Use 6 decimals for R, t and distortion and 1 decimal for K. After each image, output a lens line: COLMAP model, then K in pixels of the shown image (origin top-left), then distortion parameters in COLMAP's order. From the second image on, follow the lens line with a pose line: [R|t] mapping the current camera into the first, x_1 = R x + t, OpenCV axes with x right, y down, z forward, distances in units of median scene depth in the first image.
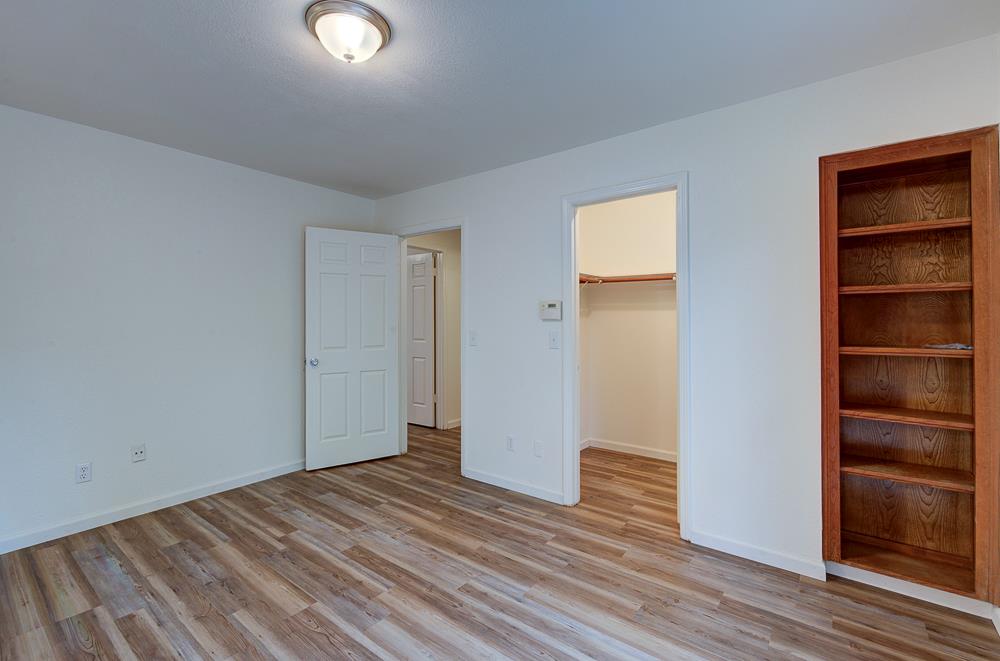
lens RADIAL K [[452.8, 0, 502.8], [0, 452.8, 313.0], [0, 0, 1]] dist [0.001340, 0.002400]
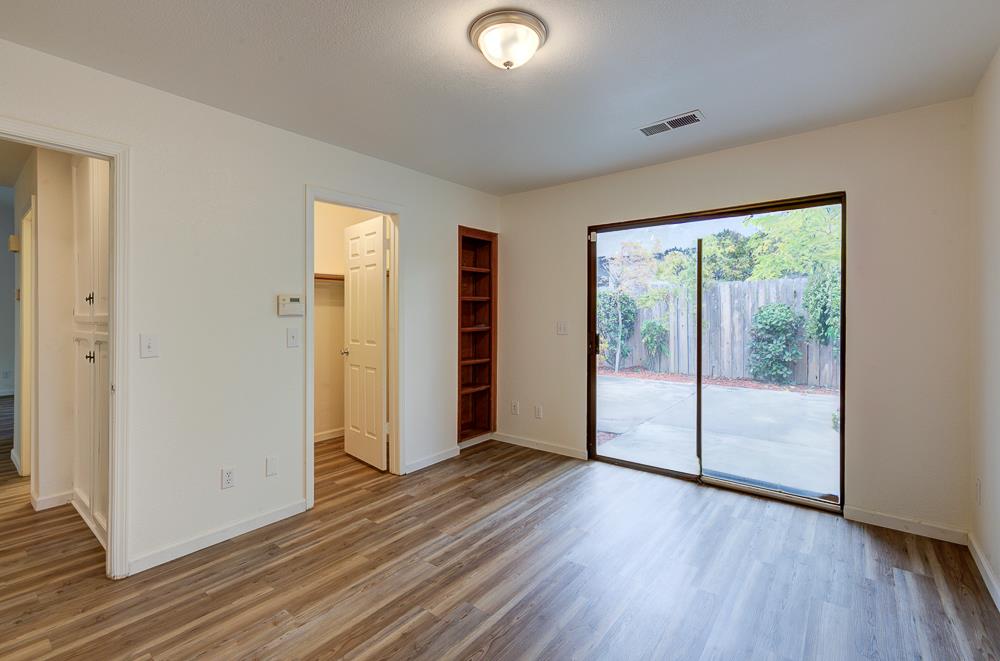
lens RADIAL K [[452.8, 0, 498.9], [0, 452.8, 322.2], [0, 0, 1]] dist [0.001340, 0.002400]
pose [[-0.003870, -0.018401, 0.999823, -1.012557], [-0.007150, 0.999806, 0.018373, 0.011079], [-0.999967, -0.007077, -0.004001, 0.752445]]
